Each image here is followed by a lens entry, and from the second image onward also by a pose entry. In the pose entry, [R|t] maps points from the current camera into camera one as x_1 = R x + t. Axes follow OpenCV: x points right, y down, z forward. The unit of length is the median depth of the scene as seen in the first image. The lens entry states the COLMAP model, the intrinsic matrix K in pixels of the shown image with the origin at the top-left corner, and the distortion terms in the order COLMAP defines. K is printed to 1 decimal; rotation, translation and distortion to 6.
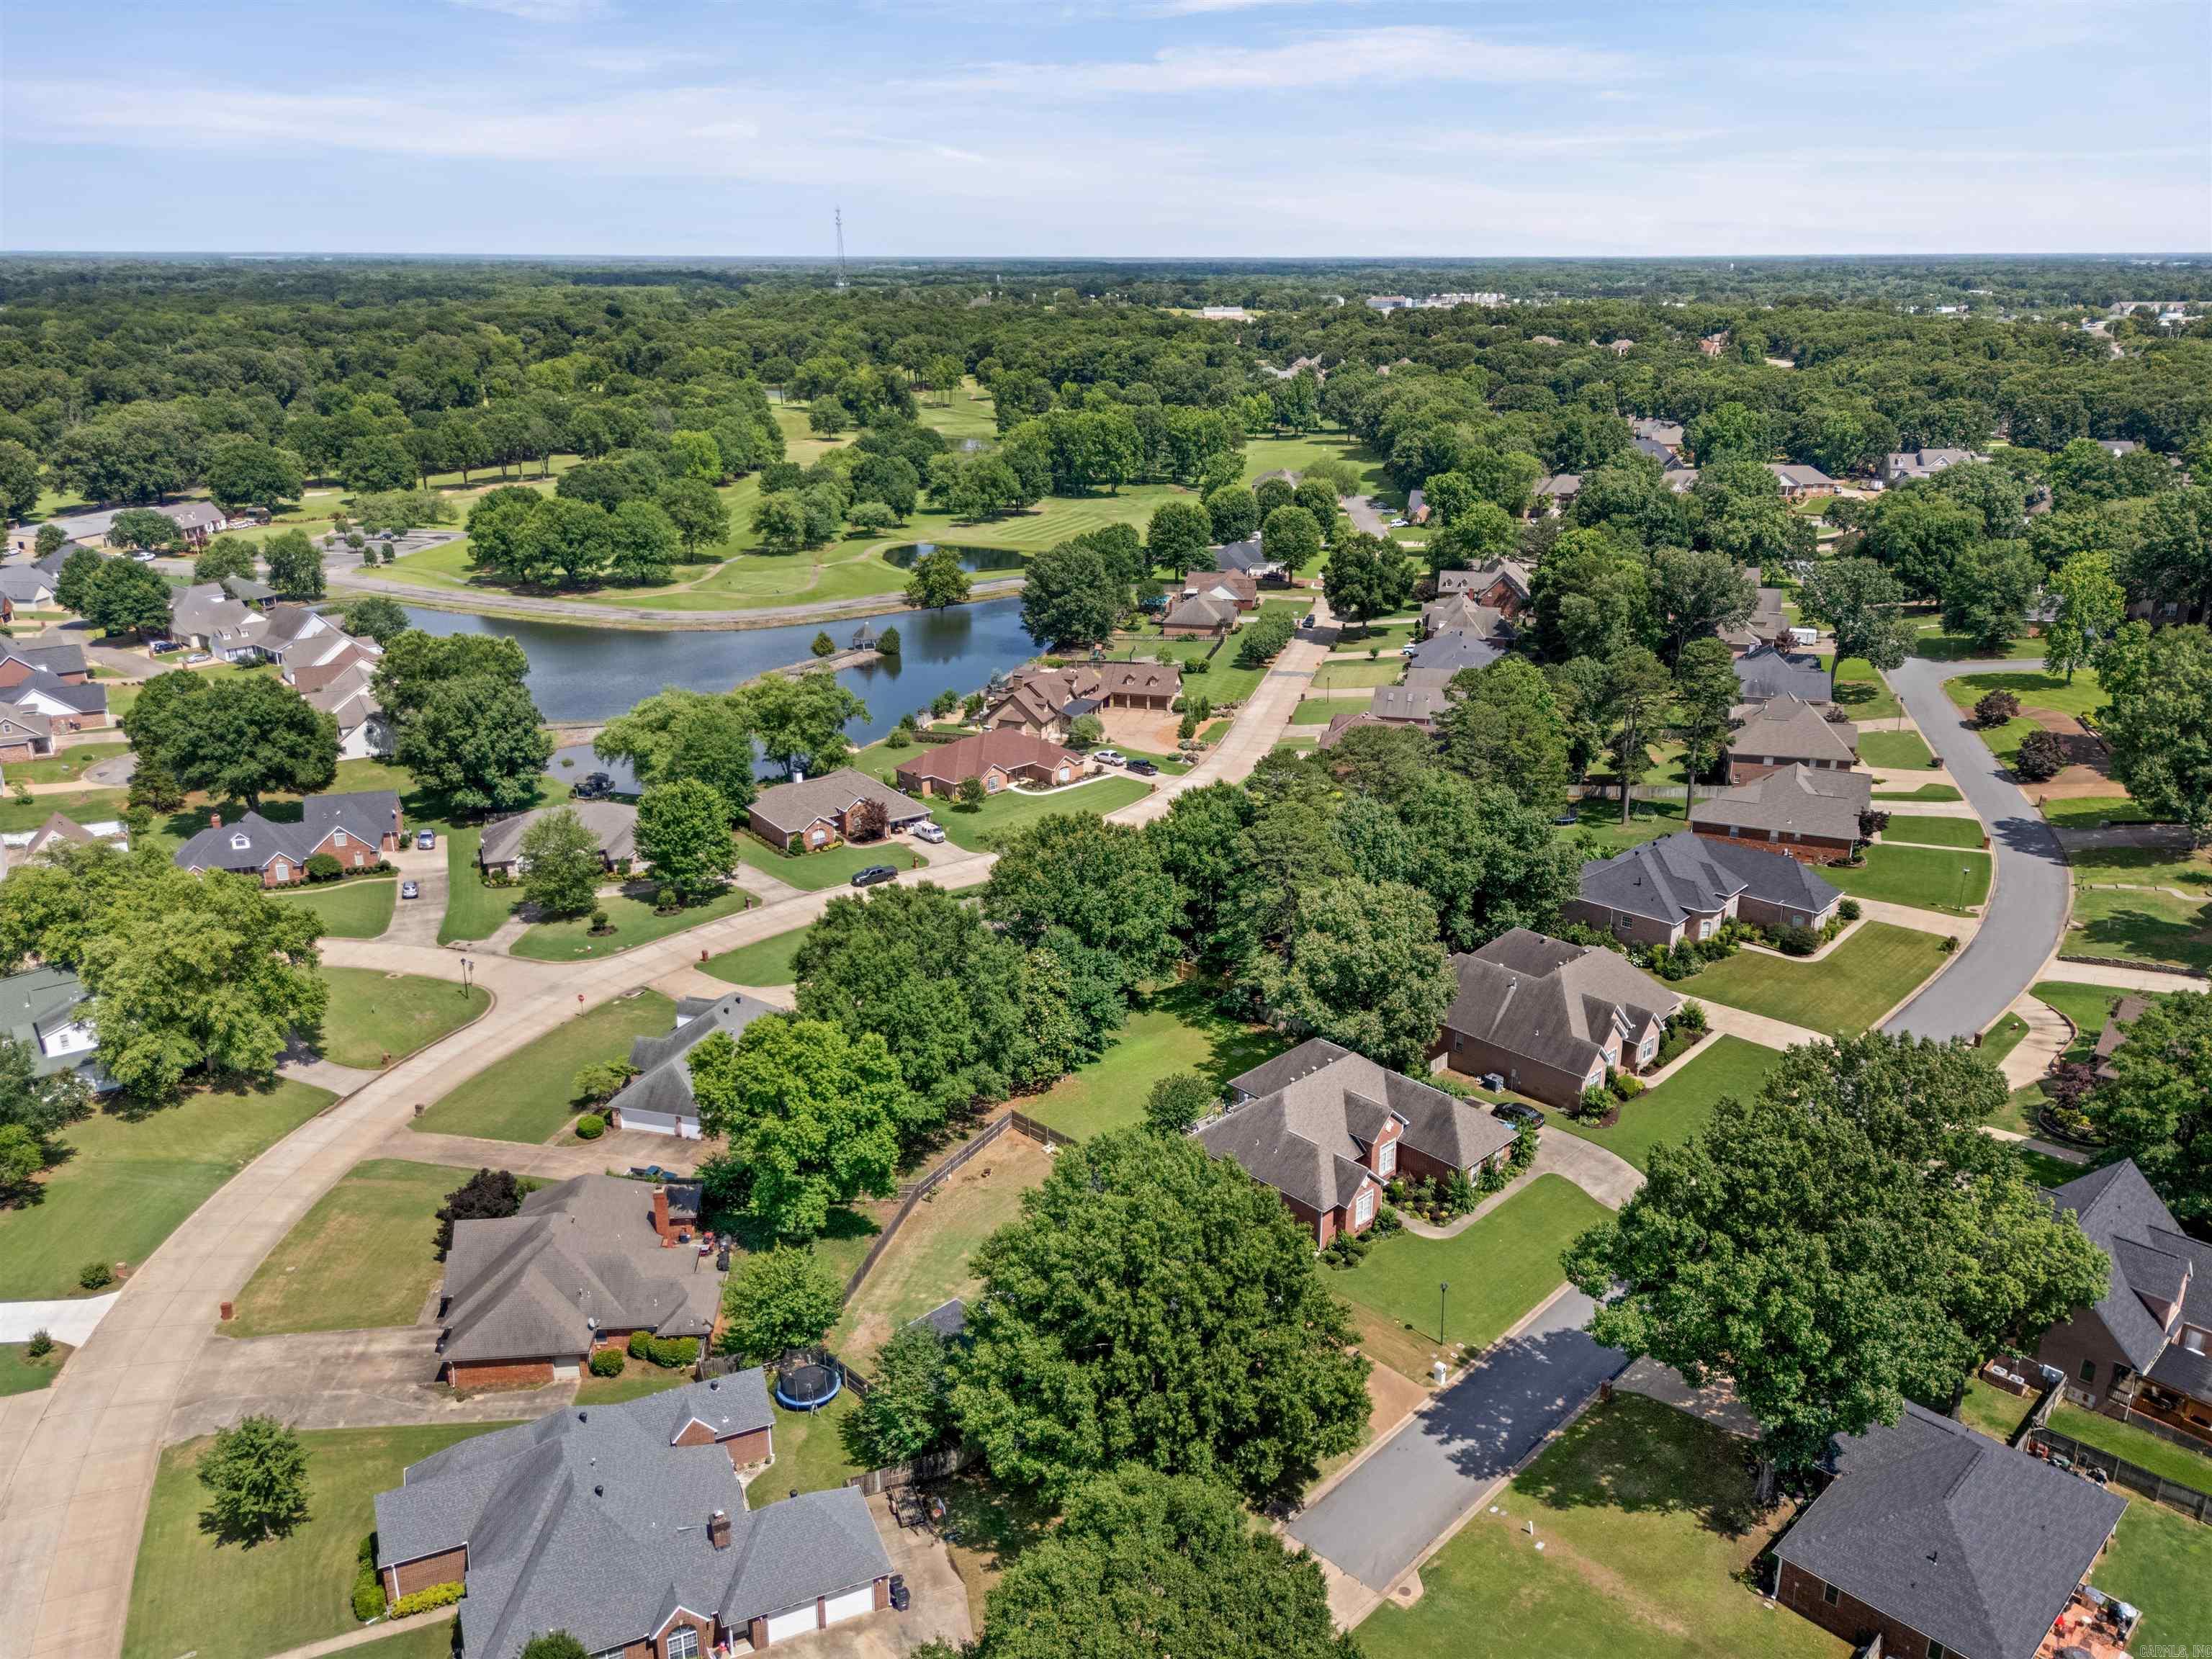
lens RADIAL K [[1606.1, 0, 1096.9], [0, 1606.1, 823.5], [0, 0, 1]] dist [0.005265, 0.001133]
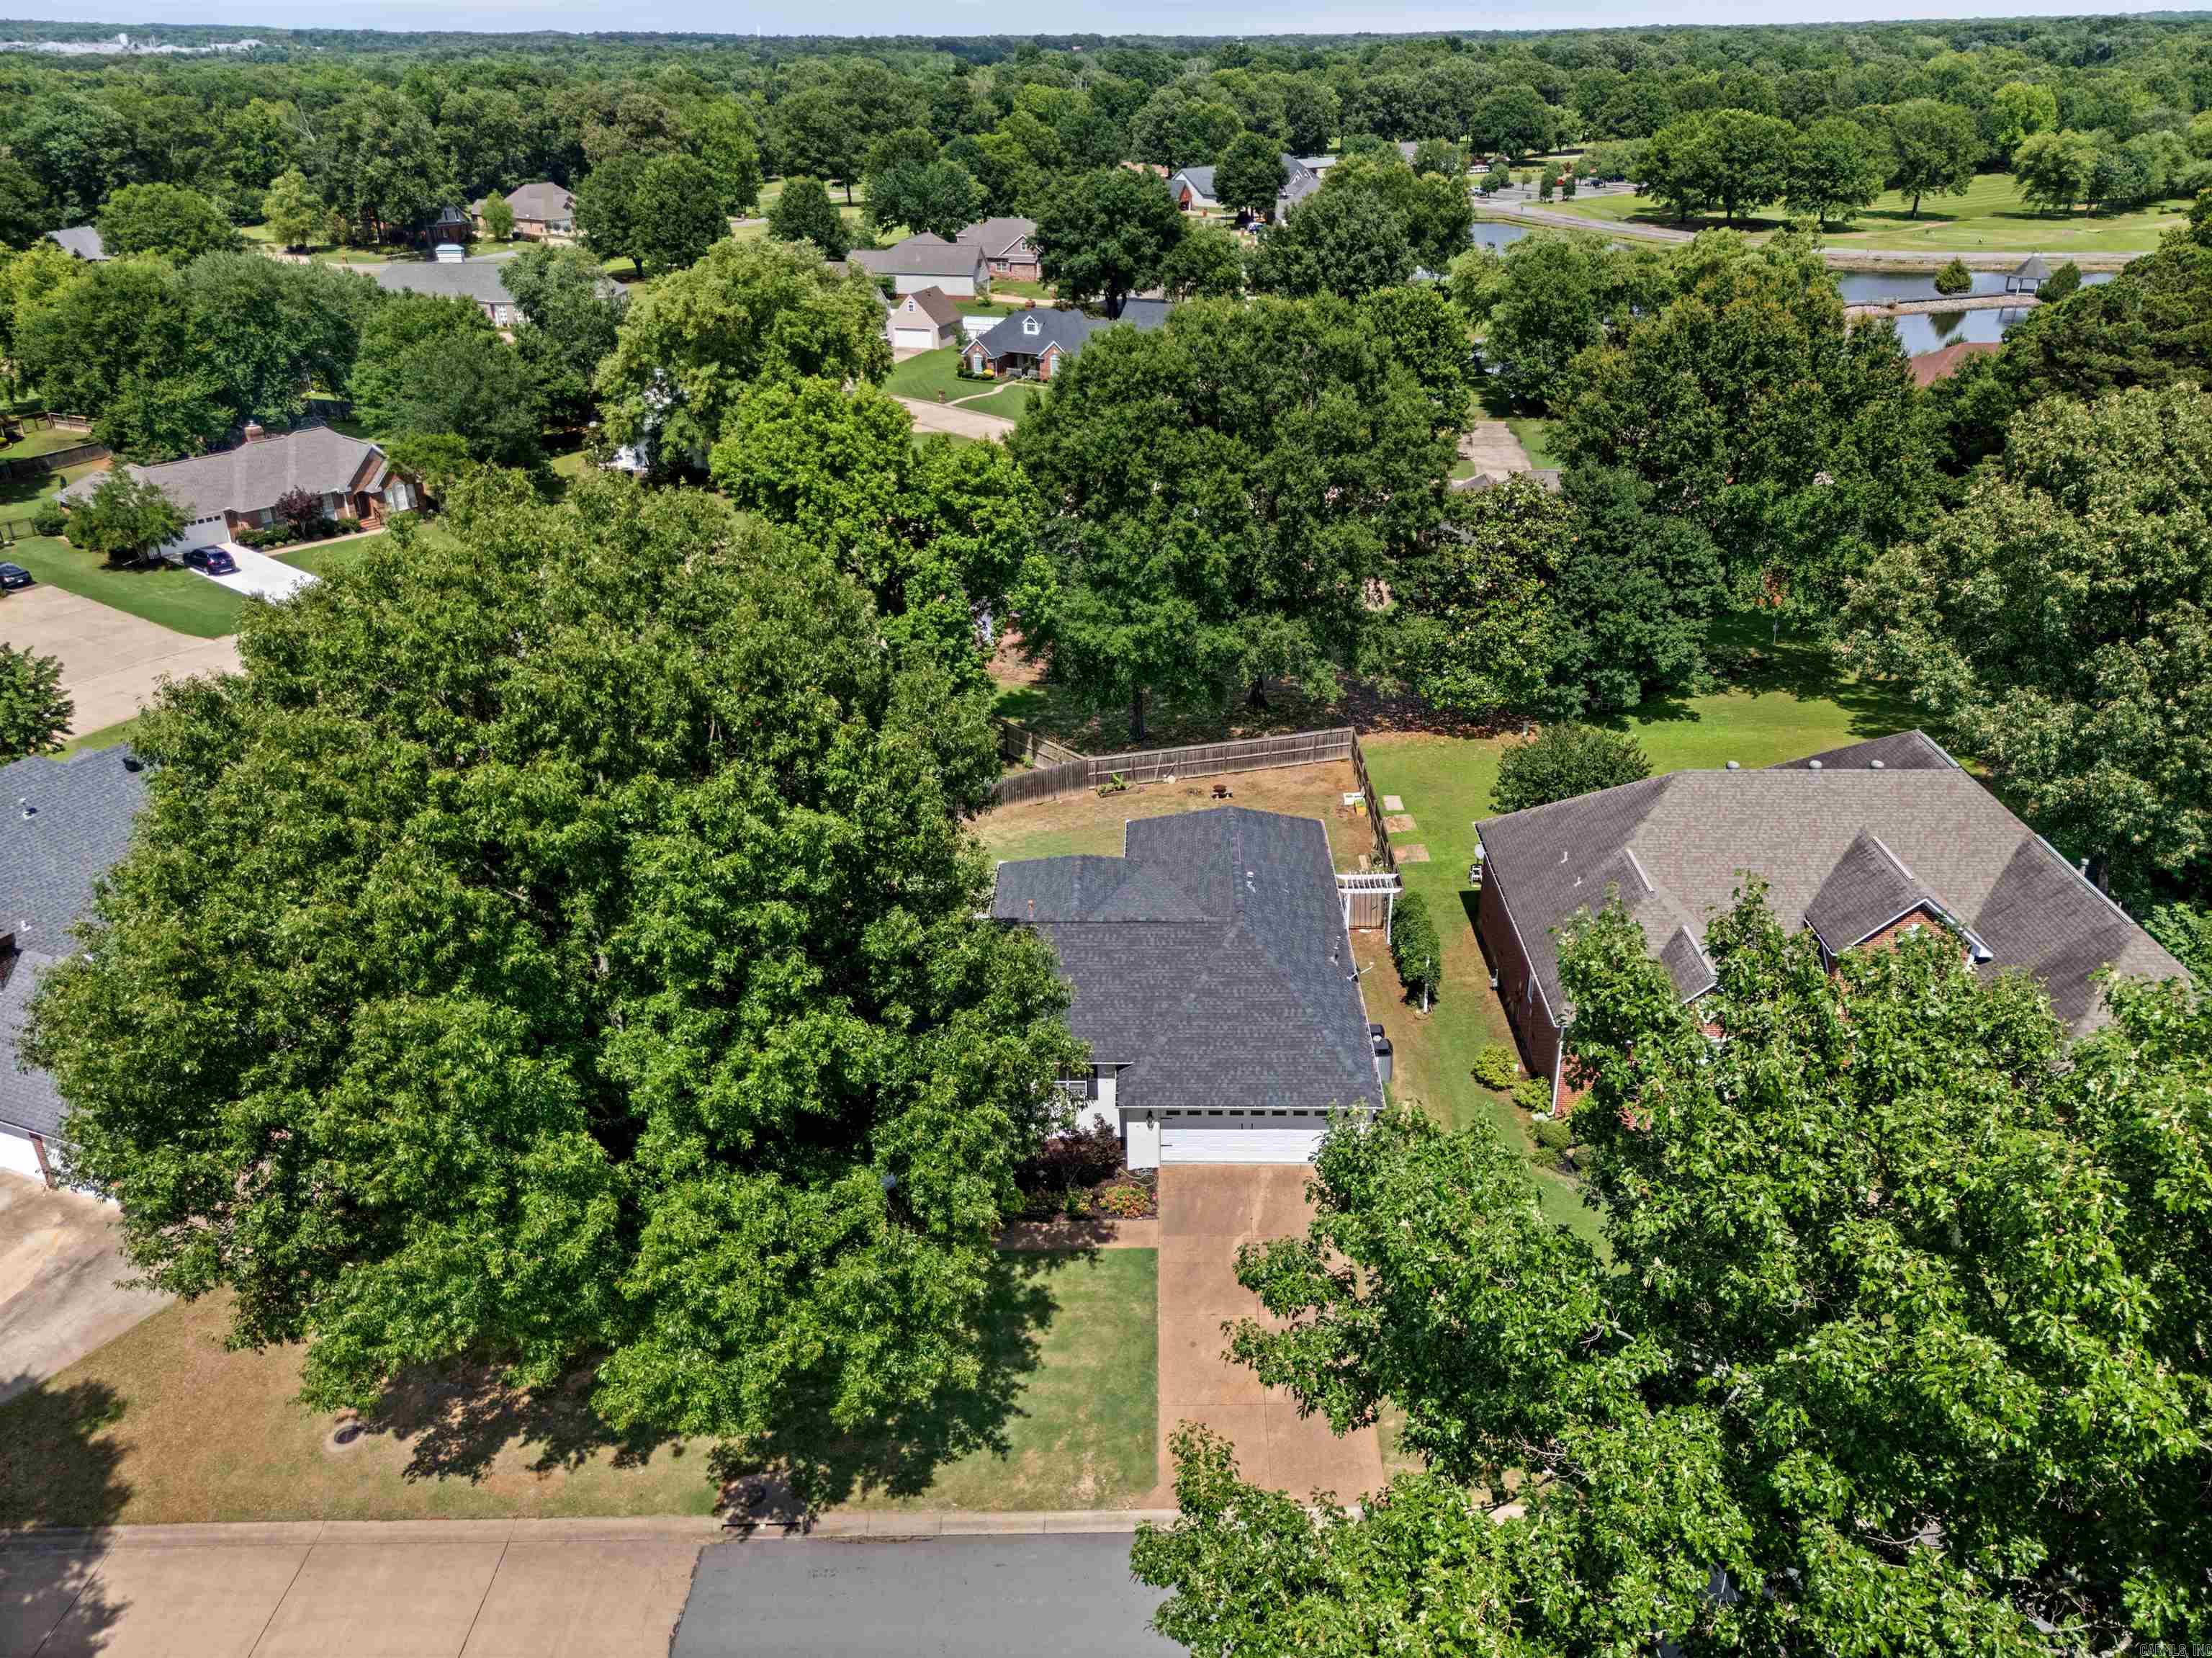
lens RADIAL K [[1606.3, 0, 1096.9], [0, 1606.3, 823.0], [0, 0, 1]] dist [0.005265, 0.001133]
pose [[0.691650, 0.303653, -0.655298, 0.202305], [-0.211506, 0.952703, 0.218226, 0.081598], [0.690569, -0.012337, 0.723161, 0.399740]]
